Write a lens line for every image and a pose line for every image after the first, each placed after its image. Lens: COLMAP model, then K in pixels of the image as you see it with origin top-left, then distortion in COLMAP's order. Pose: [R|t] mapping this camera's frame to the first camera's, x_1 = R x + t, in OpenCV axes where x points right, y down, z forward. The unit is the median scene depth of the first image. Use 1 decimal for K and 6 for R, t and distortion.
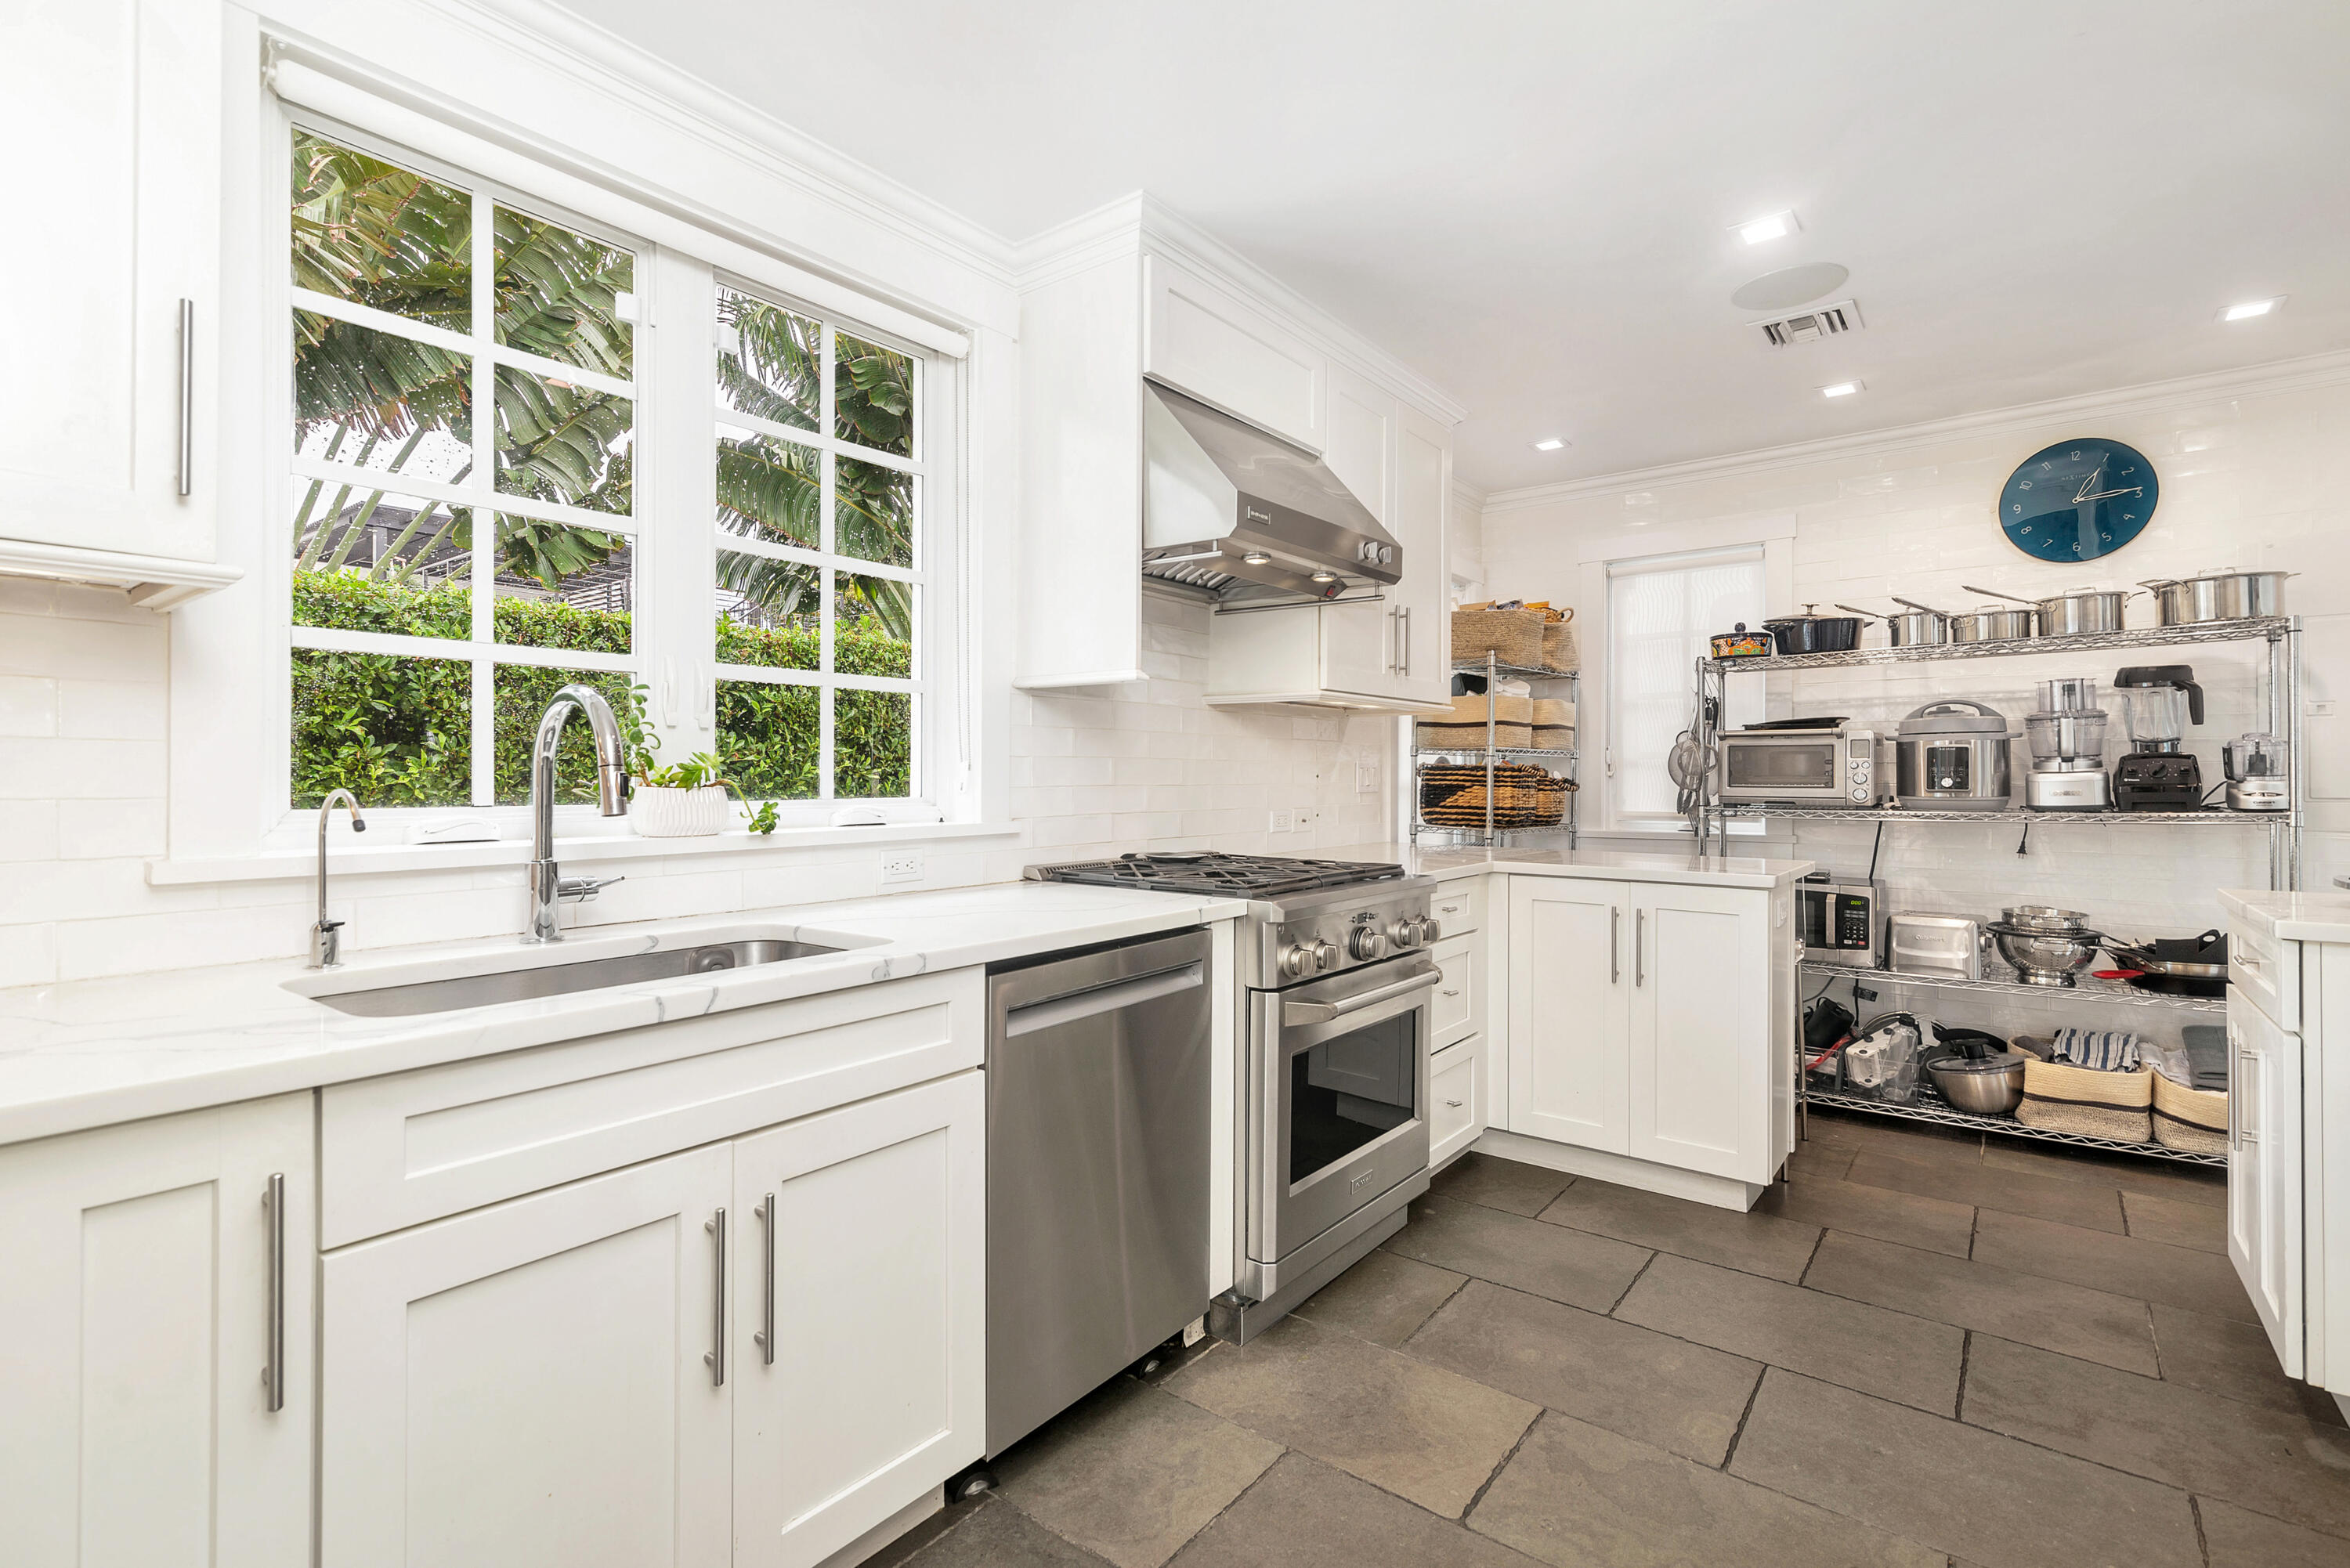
lens RADIAL K [[1098.0, 0, 1176.9], [0, 1098.0, 758.6], [0, 0, 1]] dist [0.030346, 0.000440]
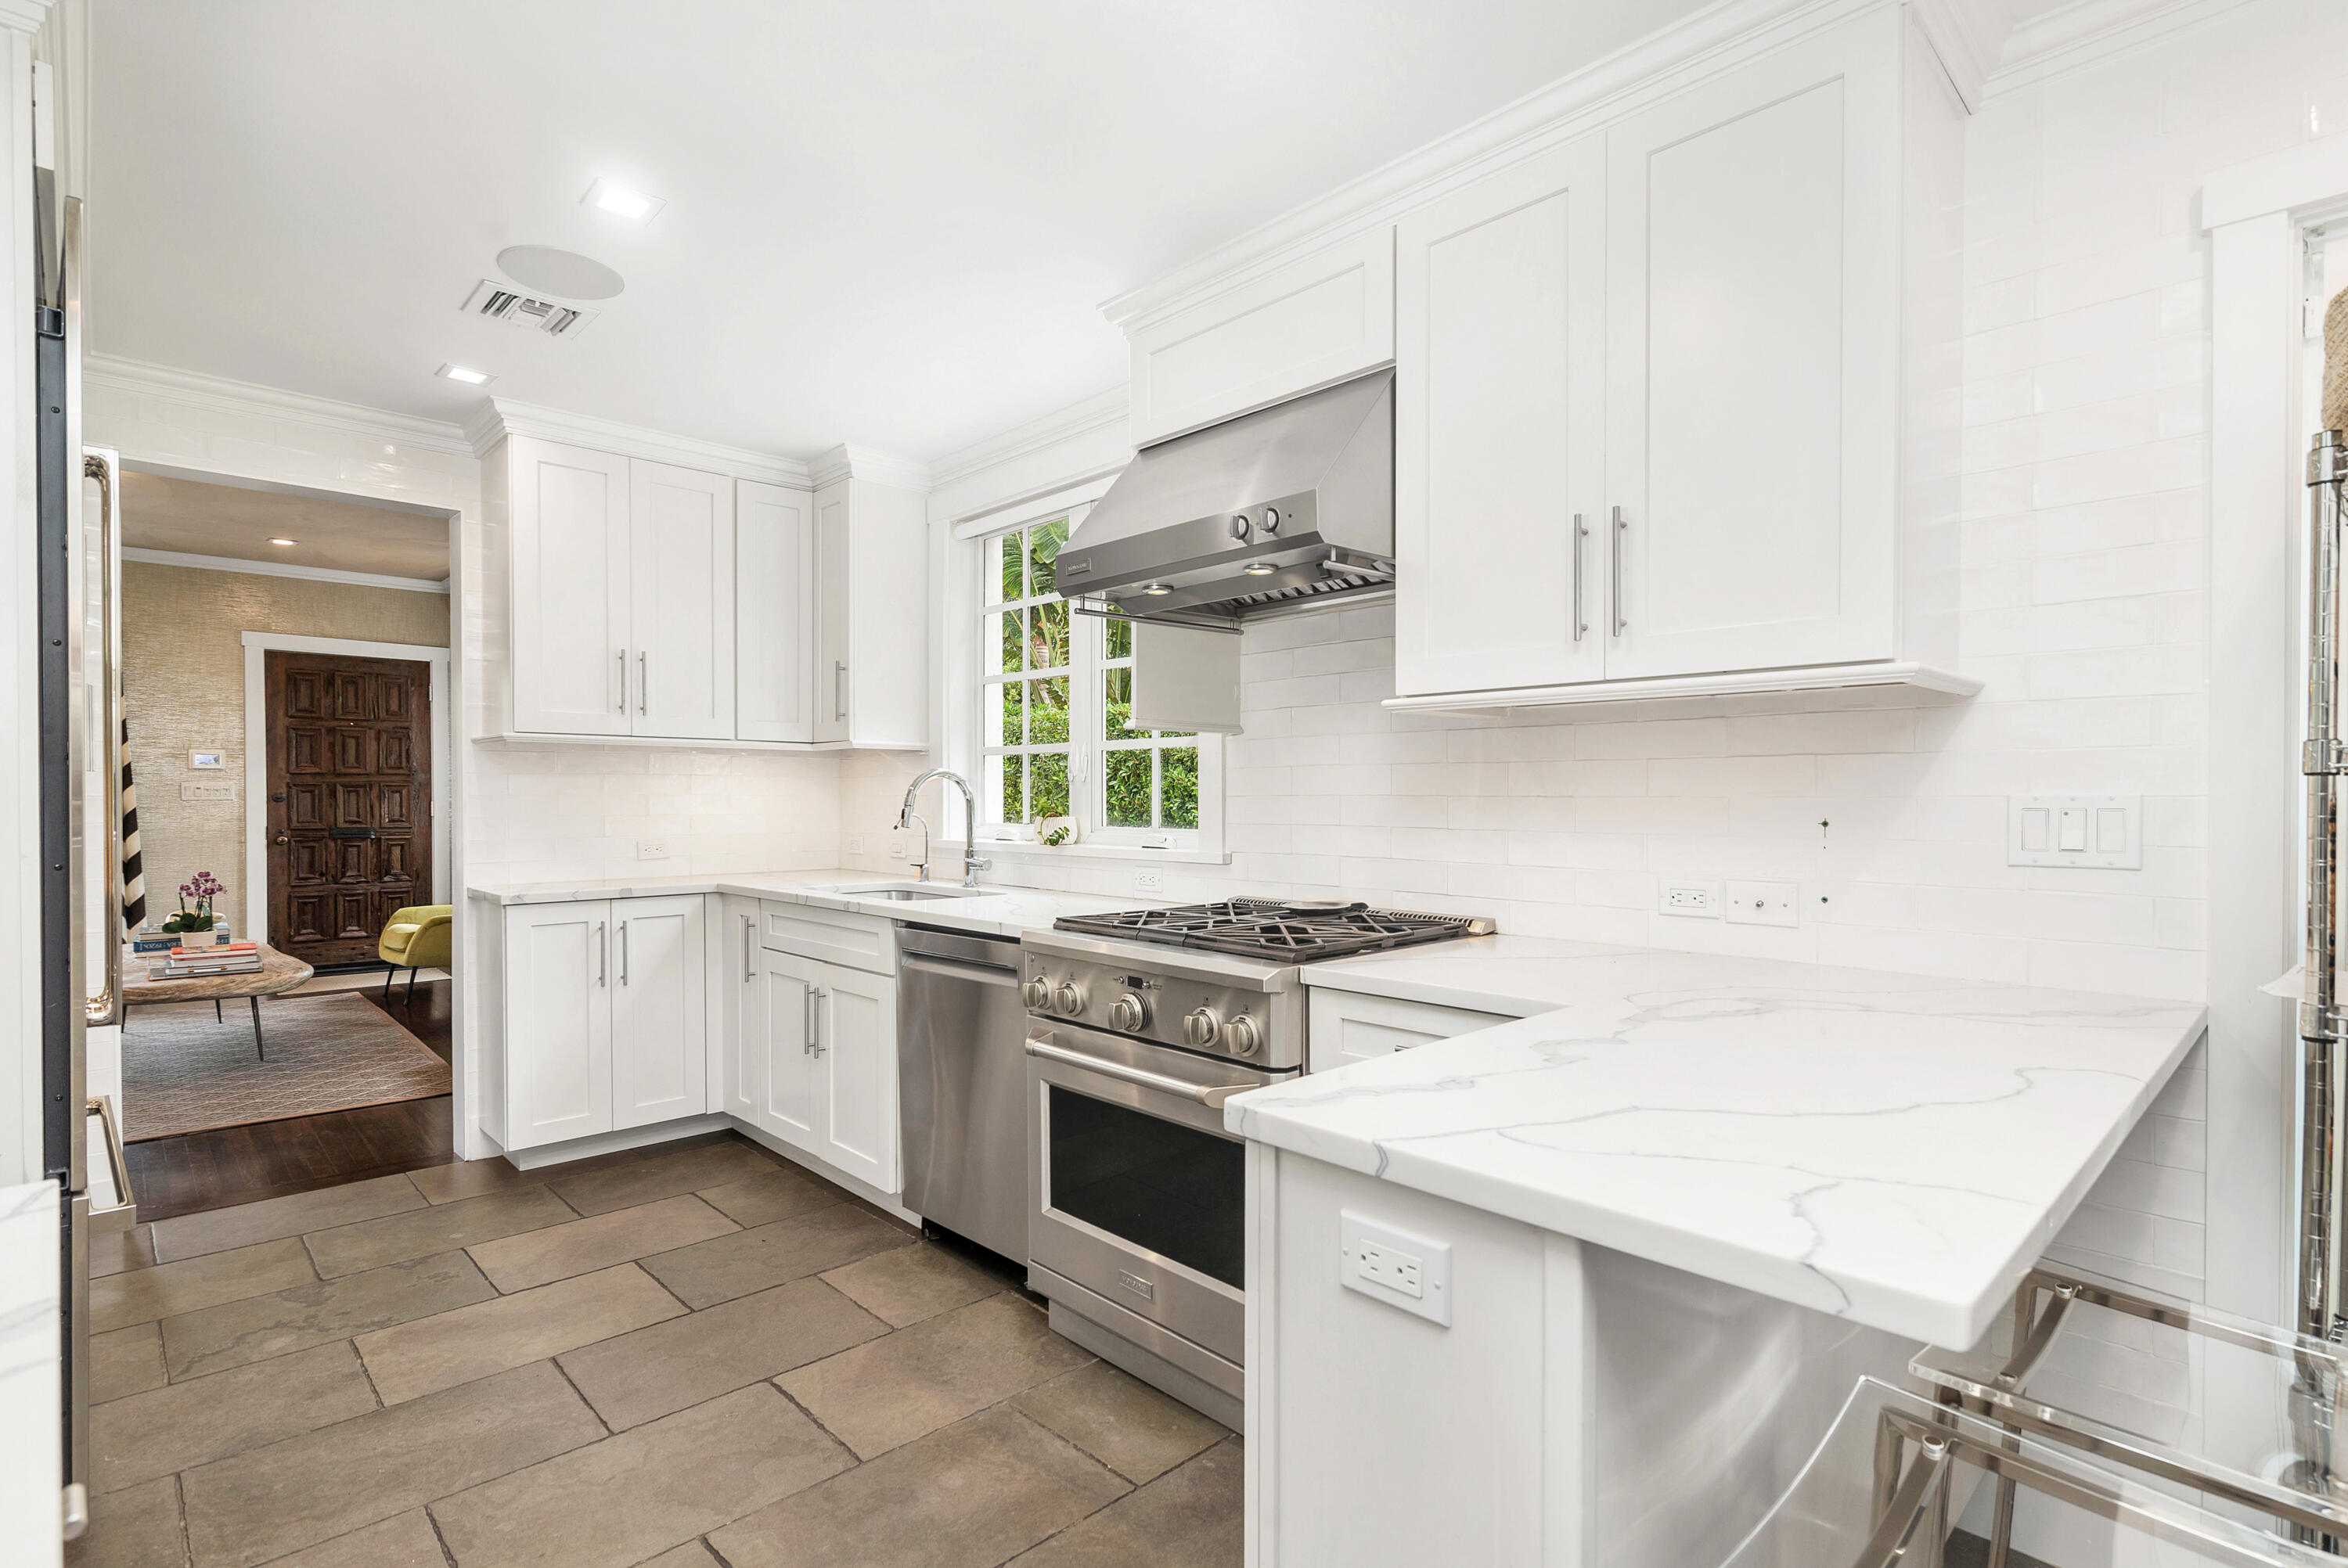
lens RADIAL K [[1123.5, 0, 1176.5], [0, 1123.5, 807.6], [0, 0, 1]] dist [-0.005775, -0.000328]
pose [[-0.144284, -0.000077, -0.989536, 1.261085], [-0.003934, 0.999992, 0.000496, 0.012827], [0.989528, 0.003965, -0.144283, 1.413215]]
